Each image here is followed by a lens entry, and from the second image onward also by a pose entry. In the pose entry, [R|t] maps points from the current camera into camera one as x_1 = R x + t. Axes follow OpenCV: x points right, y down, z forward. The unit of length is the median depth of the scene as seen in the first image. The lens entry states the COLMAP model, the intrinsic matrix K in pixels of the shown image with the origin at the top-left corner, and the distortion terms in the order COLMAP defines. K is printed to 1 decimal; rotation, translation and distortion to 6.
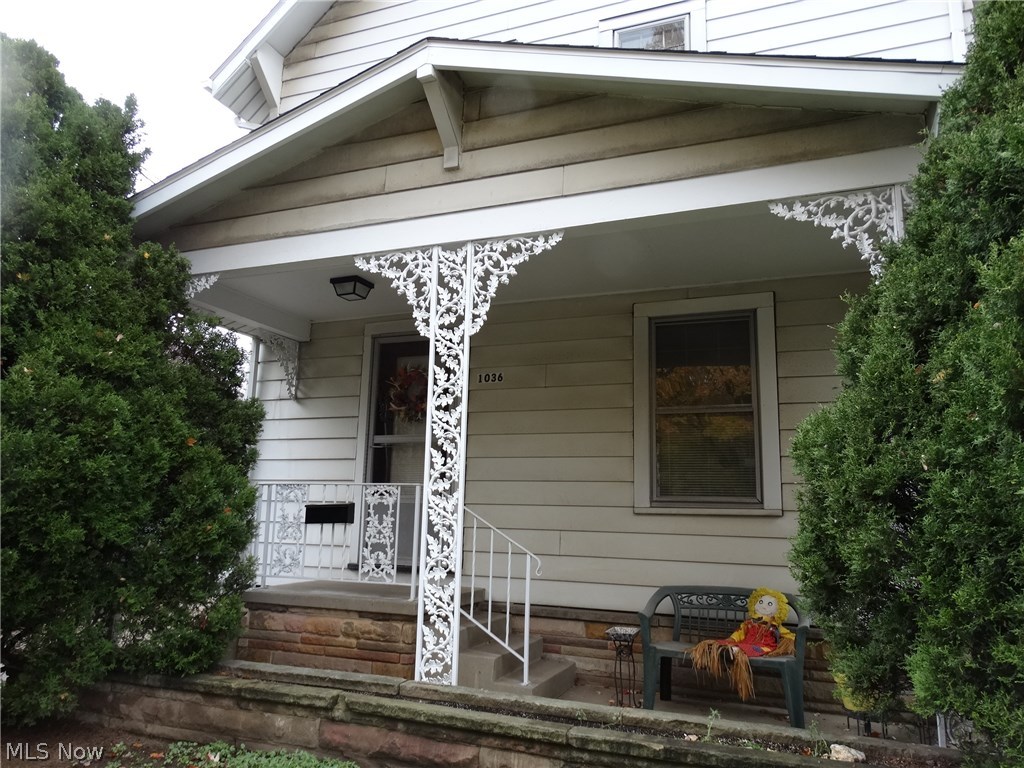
lens RADIAL K [[725.8, 0, 514.0], [0, 725.8, 384.9], [0, 0, 1]] dist [-0.003582, 0.003802]
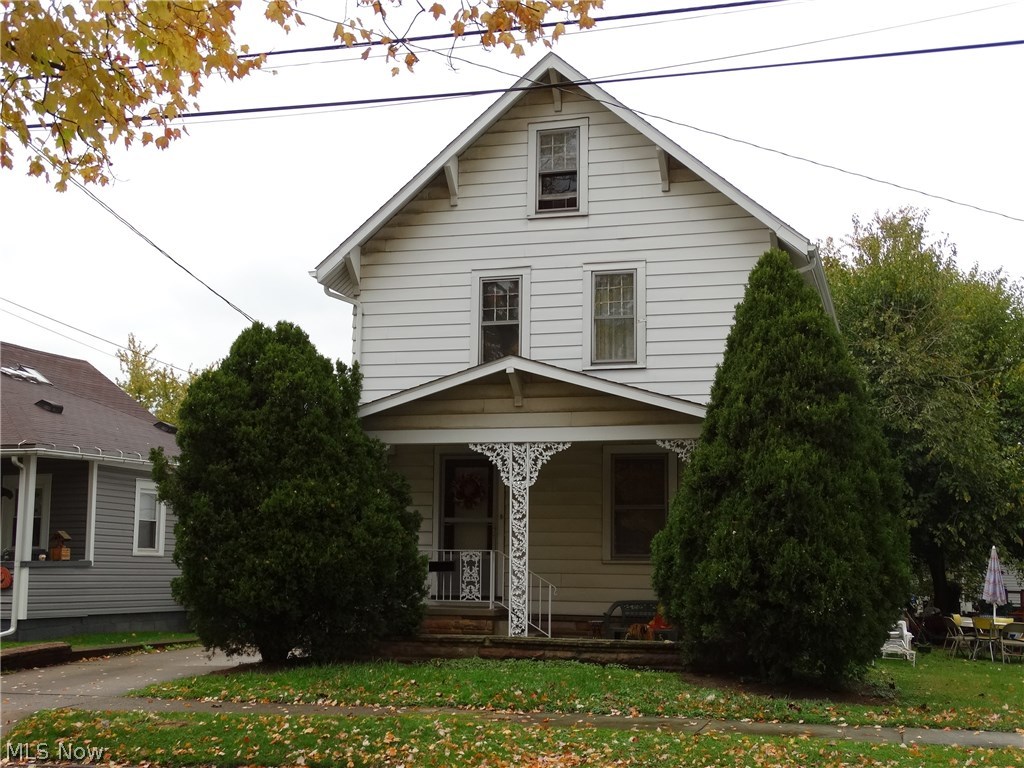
lens RADIAL K [[1286.6, 0, 512.2], [0, 1286.6, 384.1], [0, 0, 1]] dist [-0.019806, 0.000000]
pose [[0.996085, -0.000776, 0.088398, -0.447508], [-0.003158, 0.999011, 0.044357, -0.540578], [-0.088345, -0.044462, 0.995097, -2.825973]]
